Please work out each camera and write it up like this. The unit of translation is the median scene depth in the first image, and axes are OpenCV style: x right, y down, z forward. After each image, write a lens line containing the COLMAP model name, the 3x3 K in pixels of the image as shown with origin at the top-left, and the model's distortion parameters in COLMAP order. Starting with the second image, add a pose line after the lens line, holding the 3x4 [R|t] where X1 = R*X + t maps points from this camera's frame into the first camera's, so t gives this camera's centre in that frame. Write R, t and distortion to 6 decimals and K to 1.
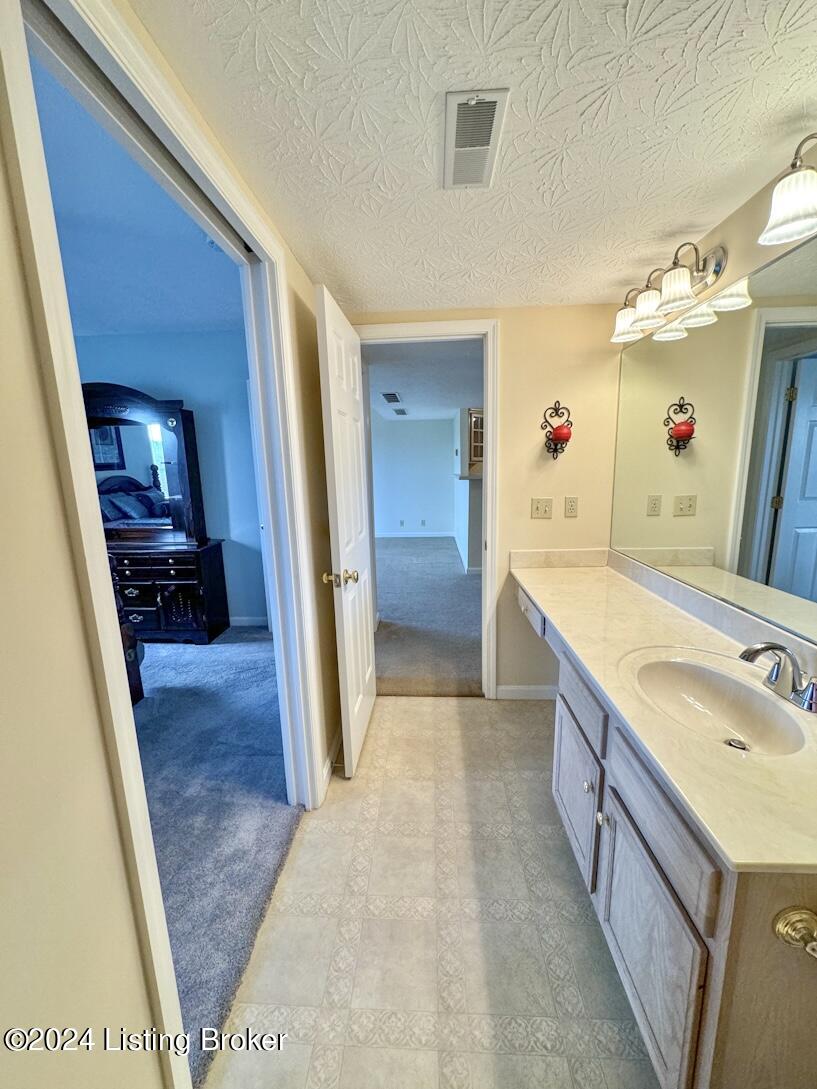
lens RADIAL K [[434.2, 0, 410.9], [0, 434.2, 546.3], [0, 0, 1]] dist [-0.004102, 0.000348]
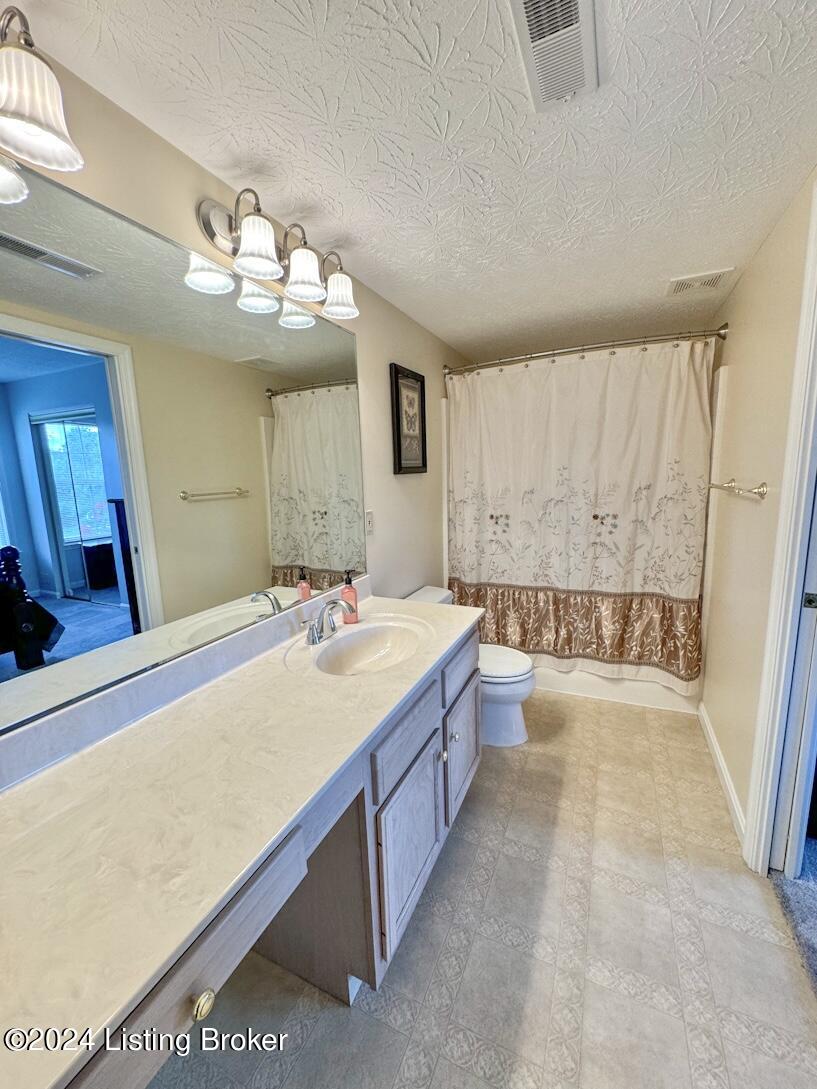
lens RADIAL K [[434.2, 0, 409.6], [0, 434.2, 541.9], [0, 0, 1]] dist [-0.004102, 0.000348]
pose [[-0.924393, -0.023325, 0.380727, 0.073796], [0.107242, 0.941976, 0.318089, -0.288124], [-0.366055, 0.334870, -0.868255, 1.597646]]
